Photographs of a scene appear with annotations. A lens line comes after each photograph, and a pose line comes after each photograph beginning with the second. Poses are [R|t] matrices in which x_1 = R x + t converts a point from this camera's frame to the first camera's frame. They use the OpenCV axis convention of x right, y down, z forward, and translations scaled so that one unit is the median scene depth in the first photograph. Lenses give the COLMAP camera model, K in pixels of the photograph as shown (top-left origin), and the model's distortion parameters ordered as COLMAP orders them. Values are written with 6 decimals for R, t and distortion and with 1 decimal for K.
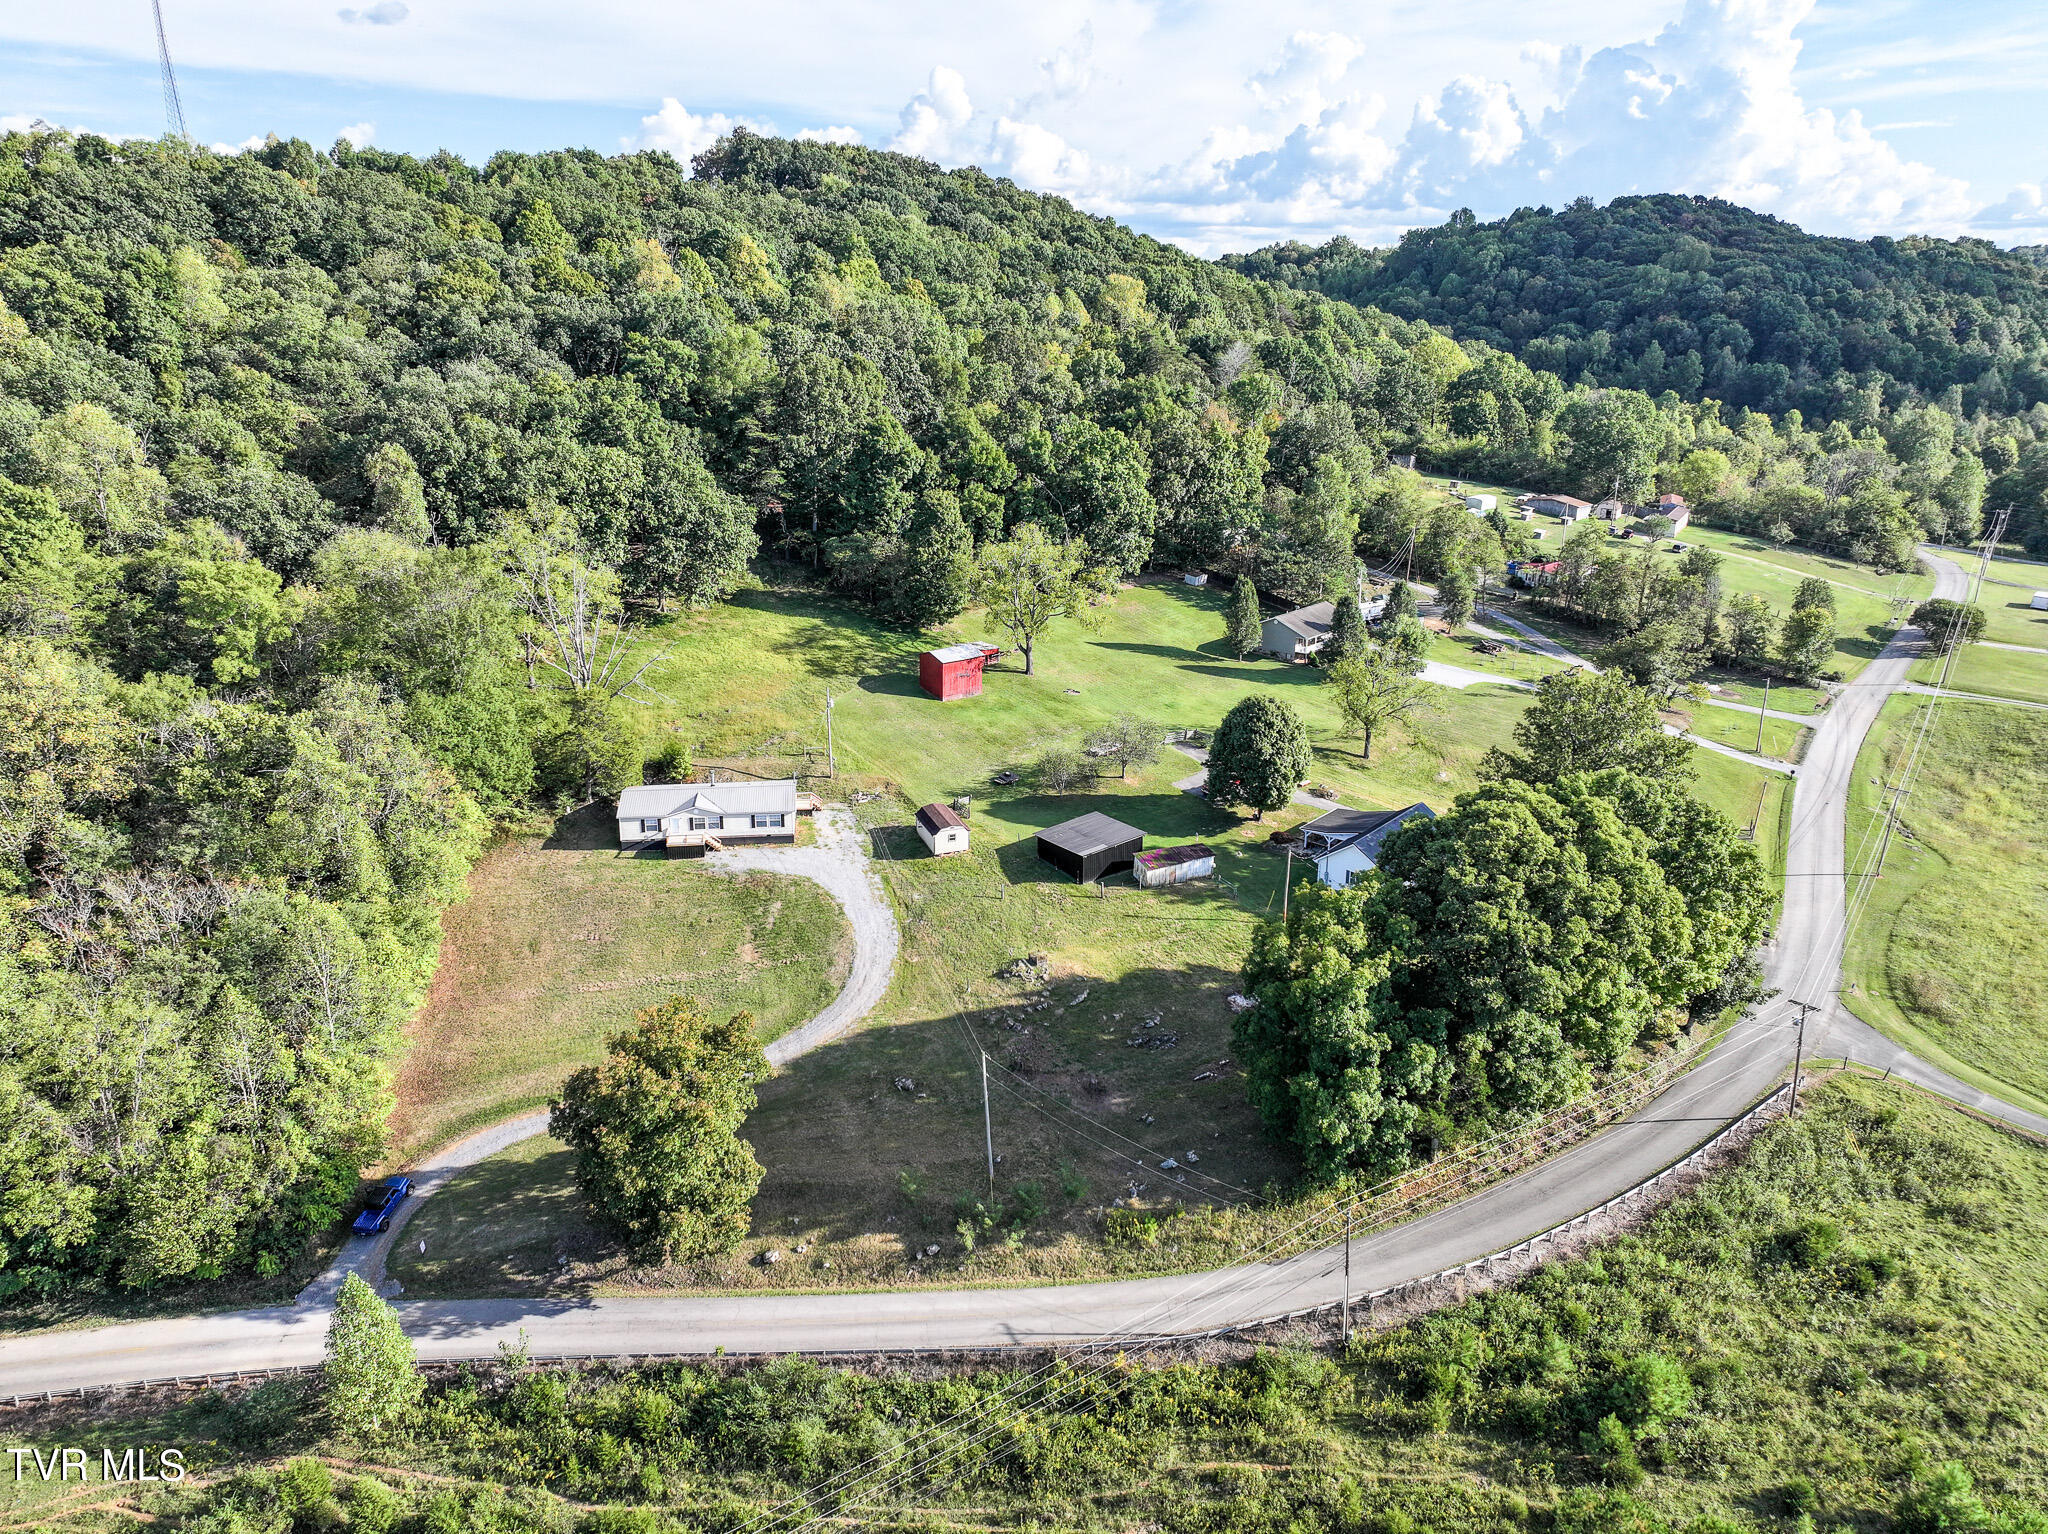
lens RADIAL K [[1439.4, 0, 1028.0], [0, 1439.4, 763.4], [0, 0, 1]] dist [-0.001621, 0.015827]
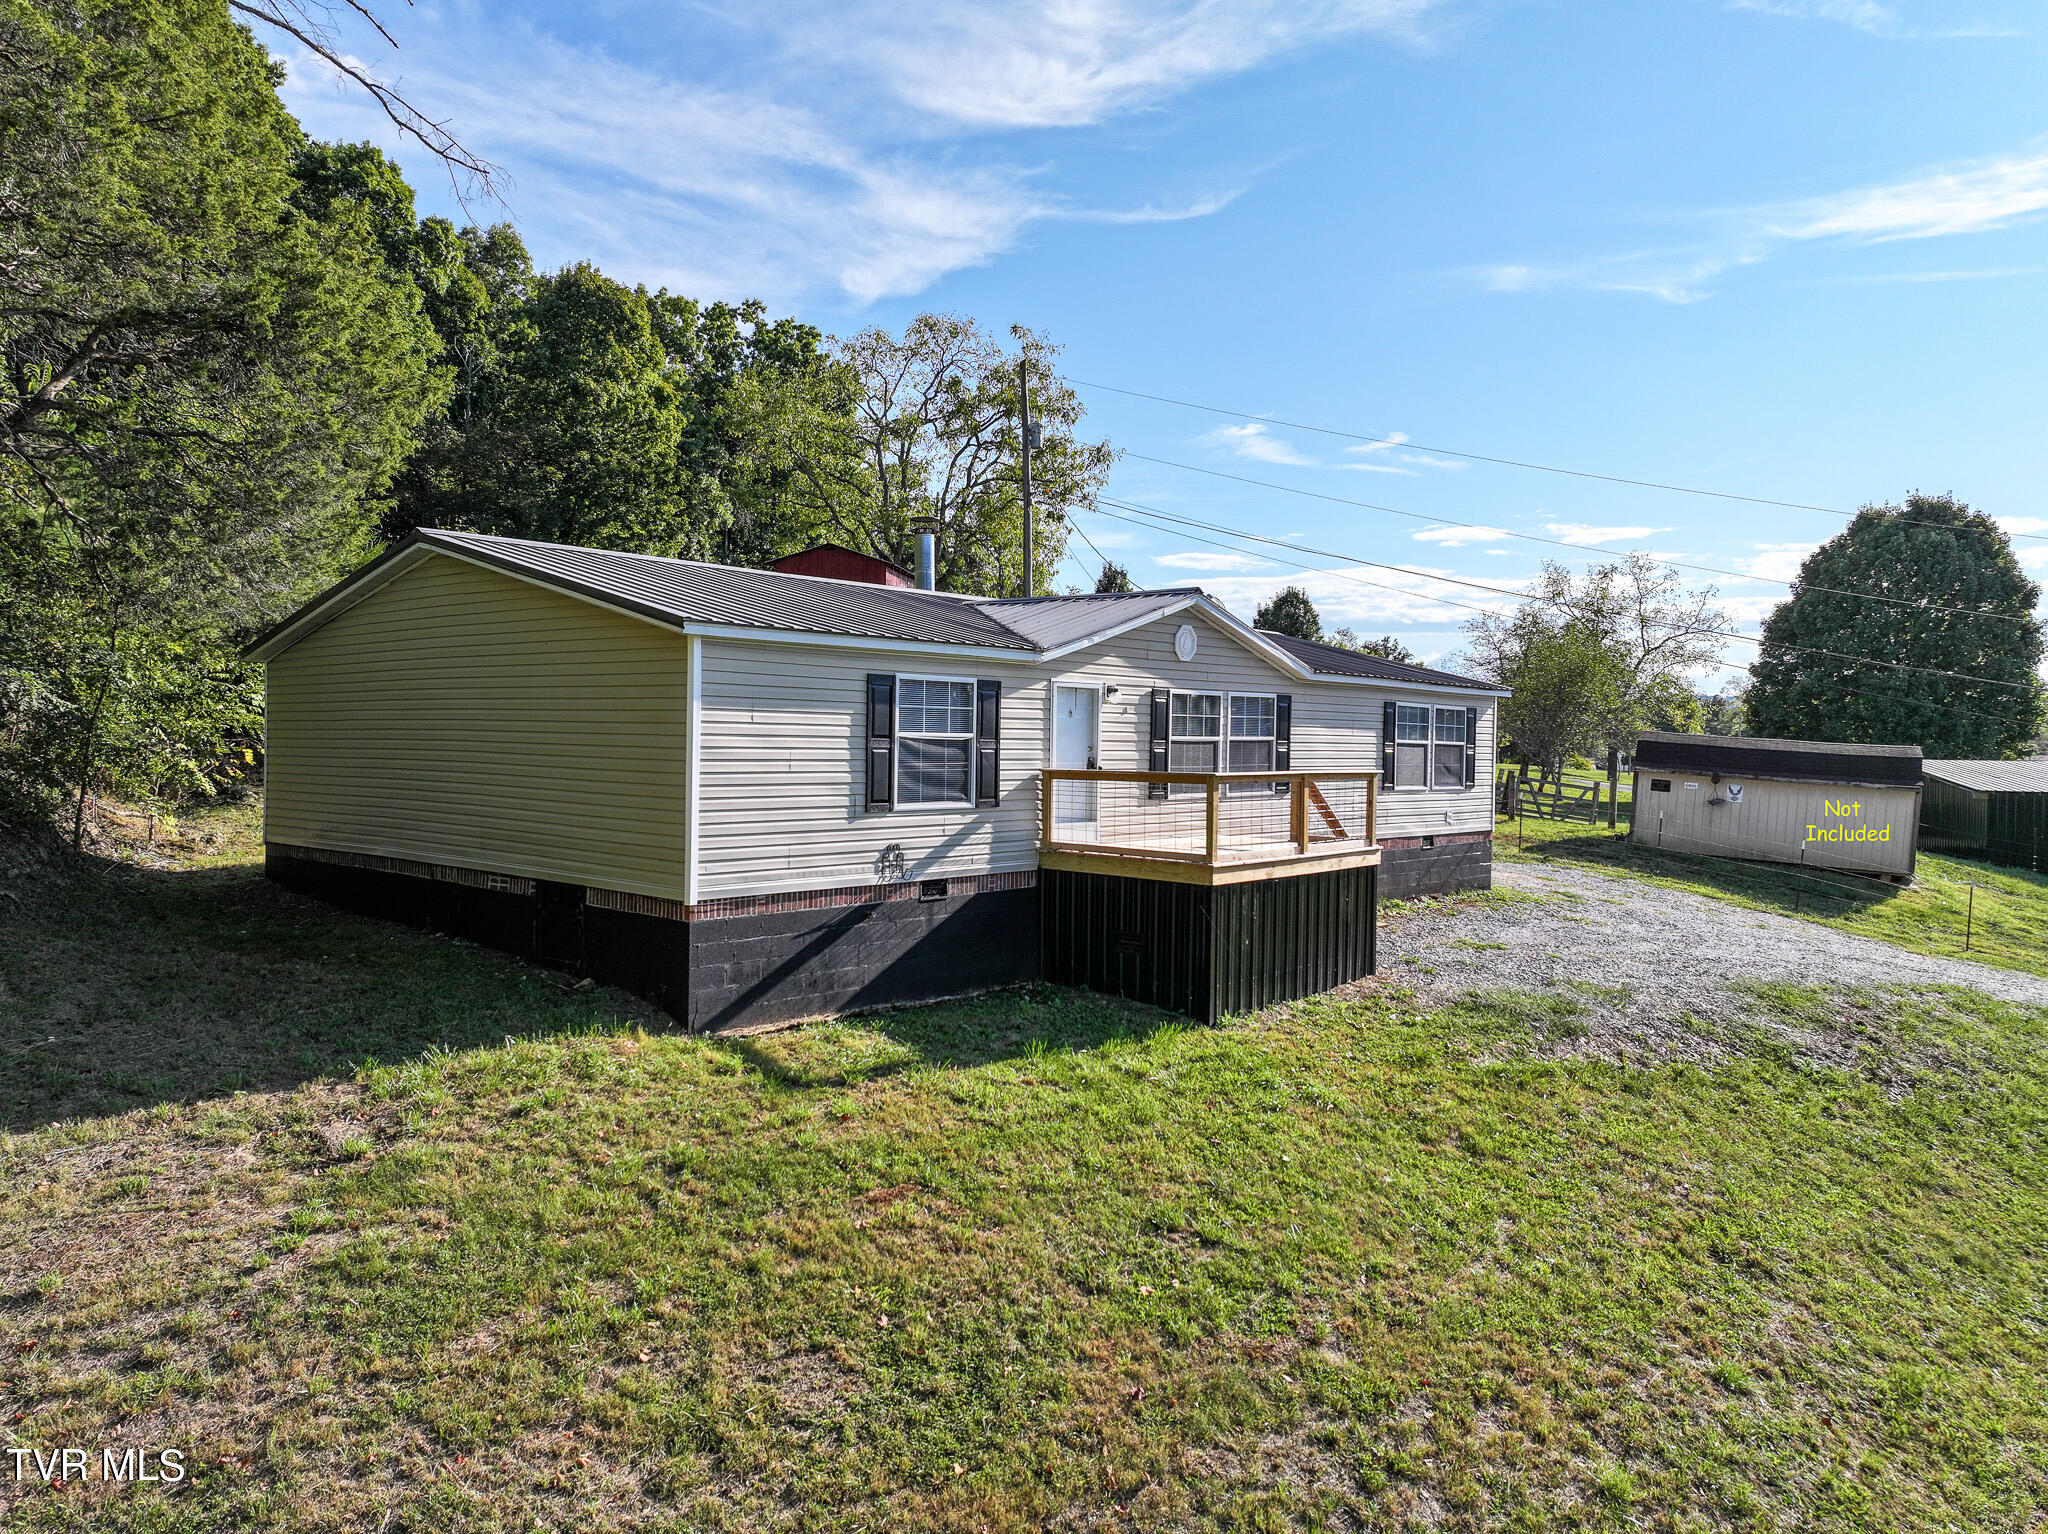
lens RADIAL K [[1439.4, 0, 1028.0], [0, 1439.4, 763.4], [0, 0, 1]] dist [-0.001621, 0.015827]
pose [[0.755150, -0.008410, 0.655498, -0.324978], [0.189274, 0.960131, -0.205729, 0.067241], [-0.627633, 0.279425, 0.726635, 0.919409]]
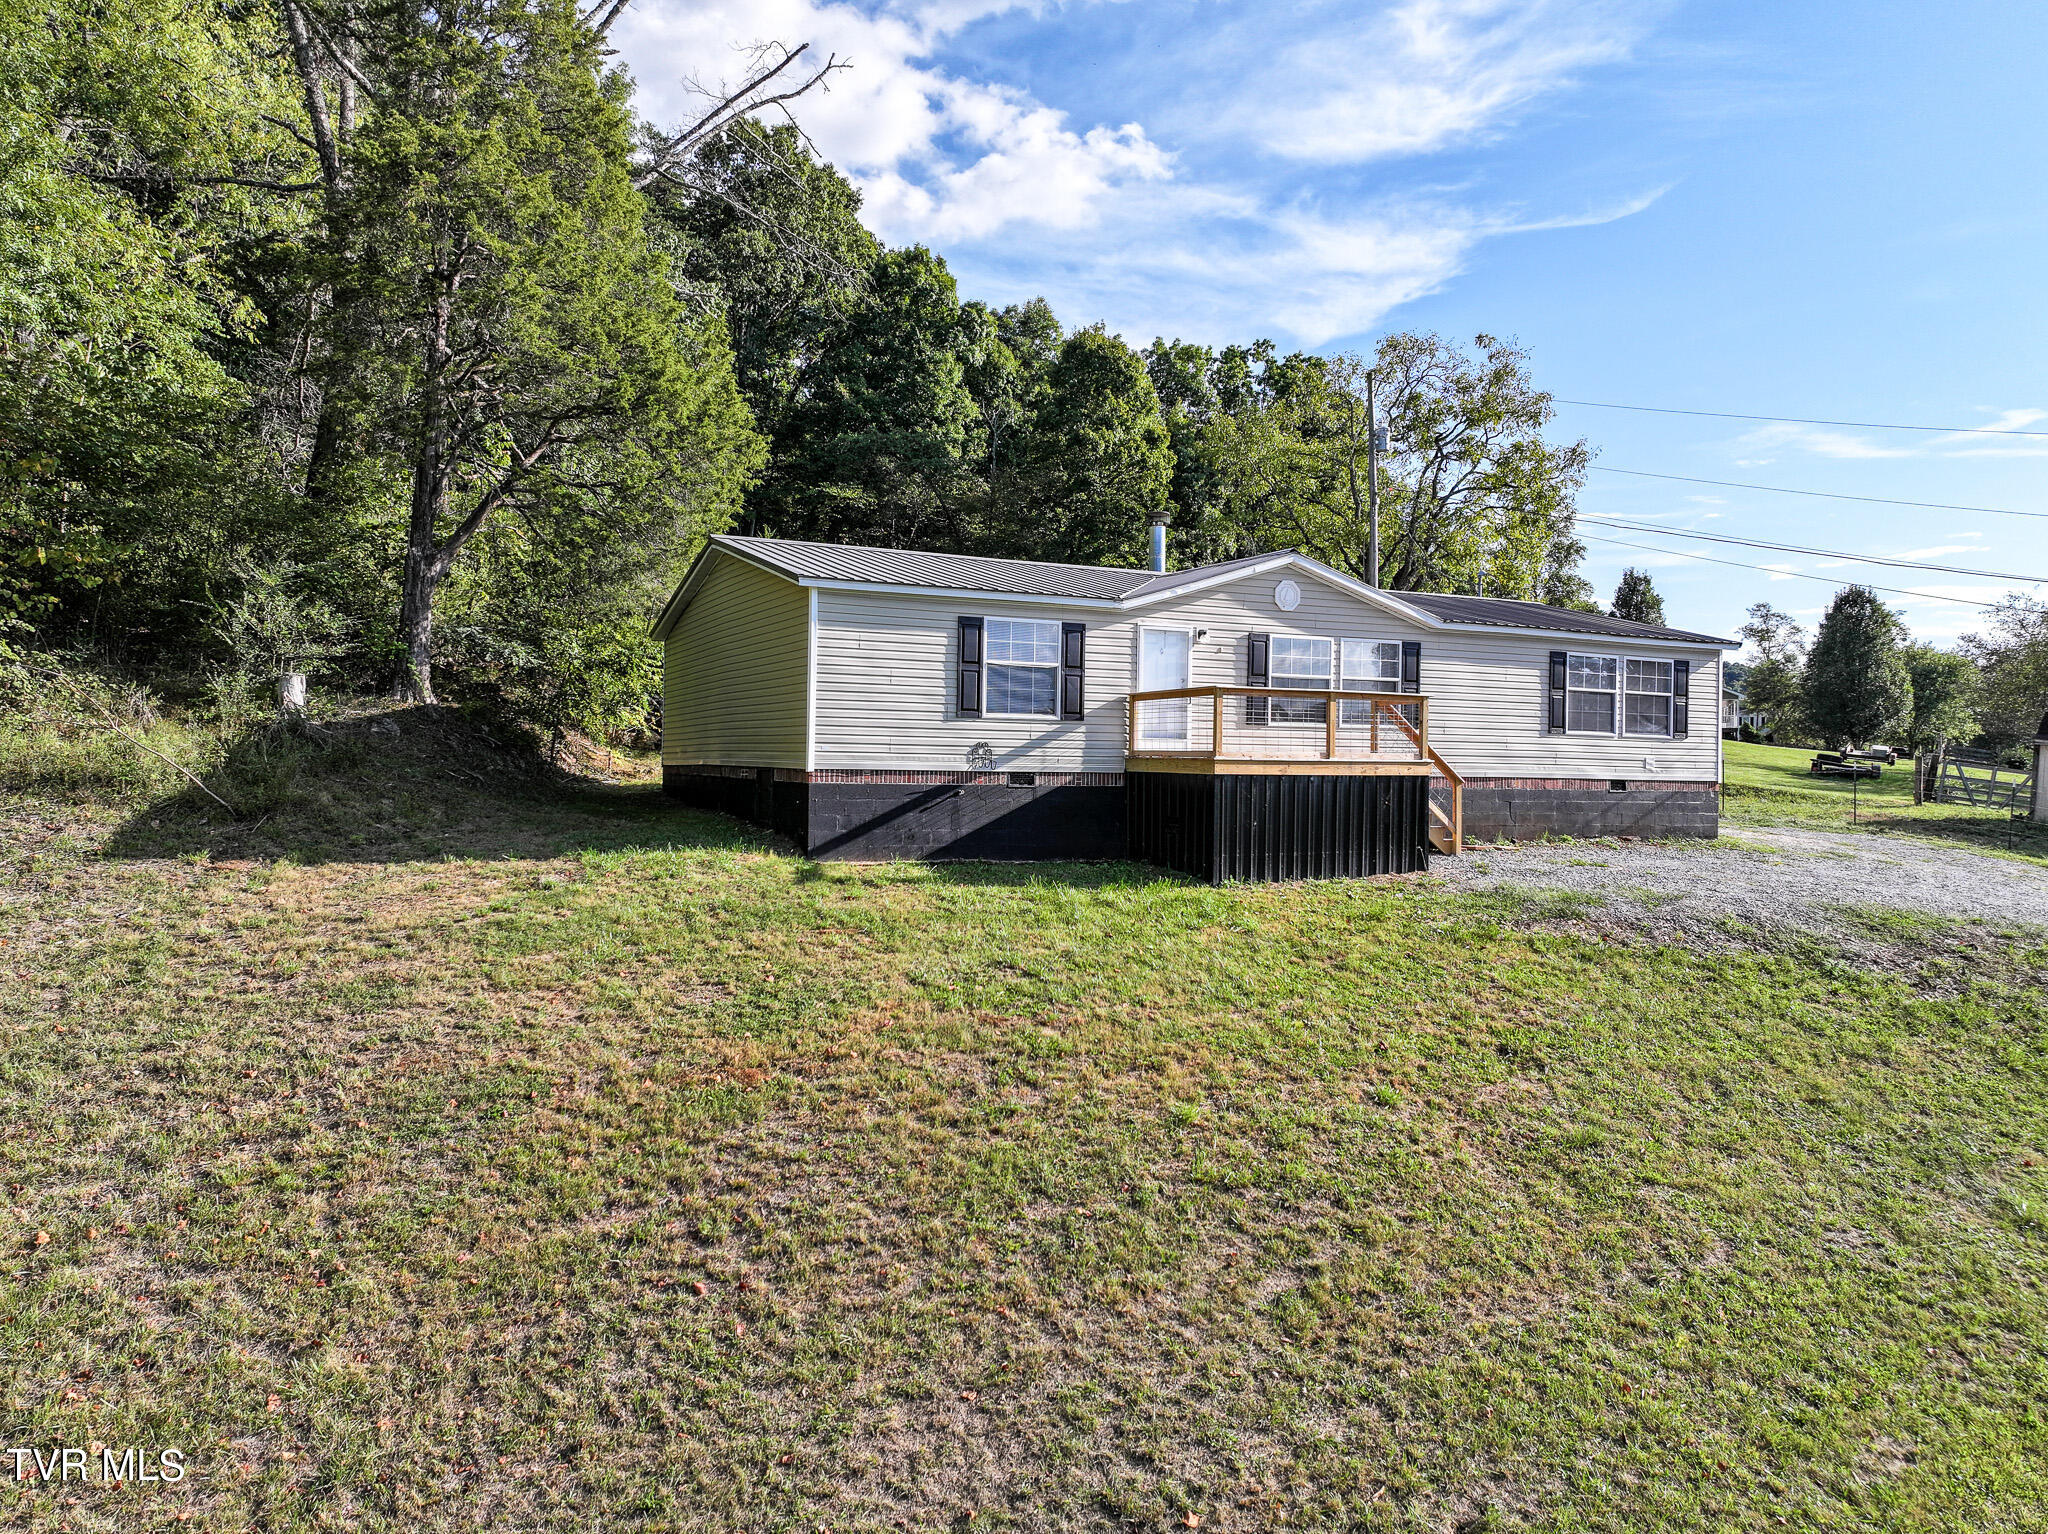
lens RADIAL K [[1439.4, 0, 1028.0], [0, 1439.4, 763.4], [0, 0, 1]] dist [-0.001621, 0.015827]
pose [[0.951694, 0.005937, 0.306991, -0.303630], [0.086154, 0.954485, -0.285544, 0.091590], [-0.294713, 0.298199, 0.907866, 0.875269]]
